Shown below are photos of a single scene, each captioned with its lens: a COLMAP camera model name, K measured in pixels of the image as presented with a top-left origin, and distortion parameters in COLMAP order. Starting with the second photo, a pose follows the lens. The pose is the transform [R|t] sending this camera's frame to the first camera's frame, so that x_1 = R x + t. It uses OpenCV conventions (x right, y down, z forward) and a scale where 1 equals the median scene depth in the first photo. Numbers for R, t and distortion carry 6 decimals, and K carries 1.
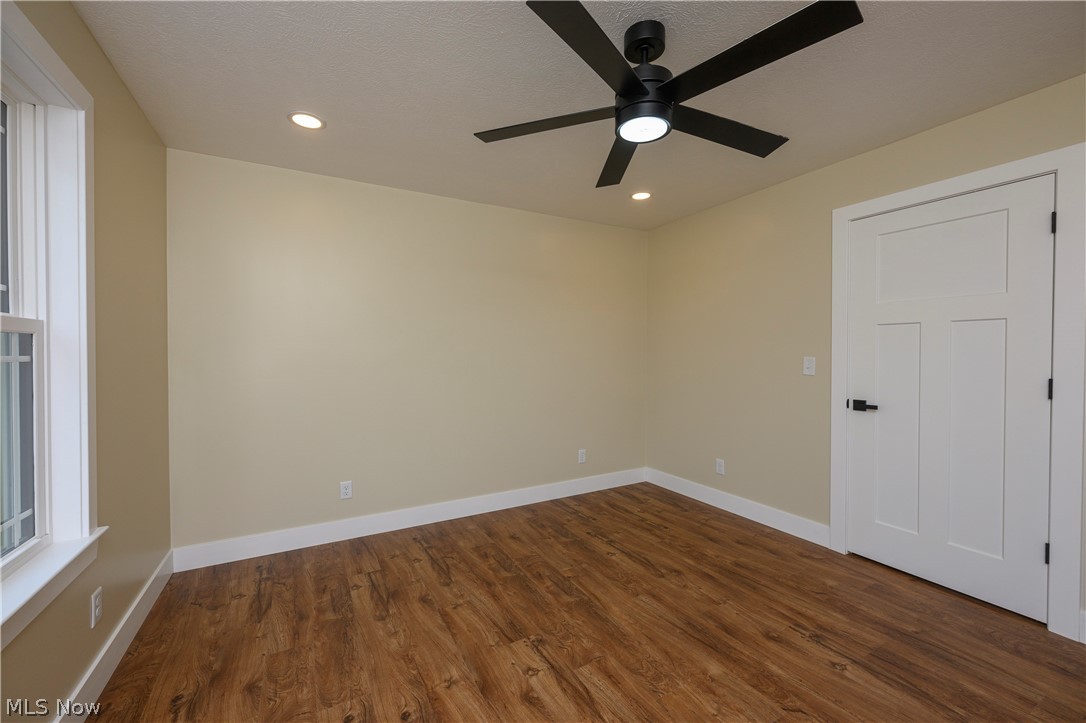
lens RADIAL K [[427.0, 0, 542.7], [0, 427.0, 355.6], [0, 0, 1]] dist [0.000024, -0.000186]
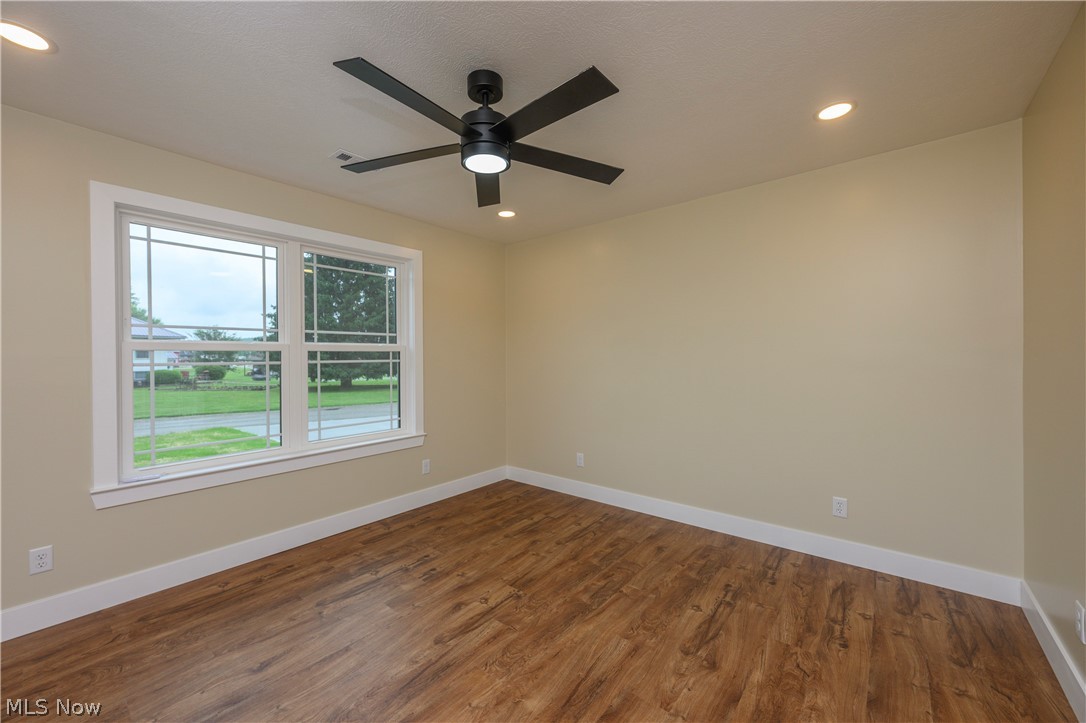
lens RADIAL K [[427.0, 0, 542.7], [0, 427.0, 355.6], [0, 0, 1]] dist [0.000024, -0.000186]
pose [[0.364582, -0.002396, -0.931168, 0.923282], [-0.001465, 0.999994, -0.003147, -0.011079], [0.931170, 0.002511, 0.364577, 0.496360]]
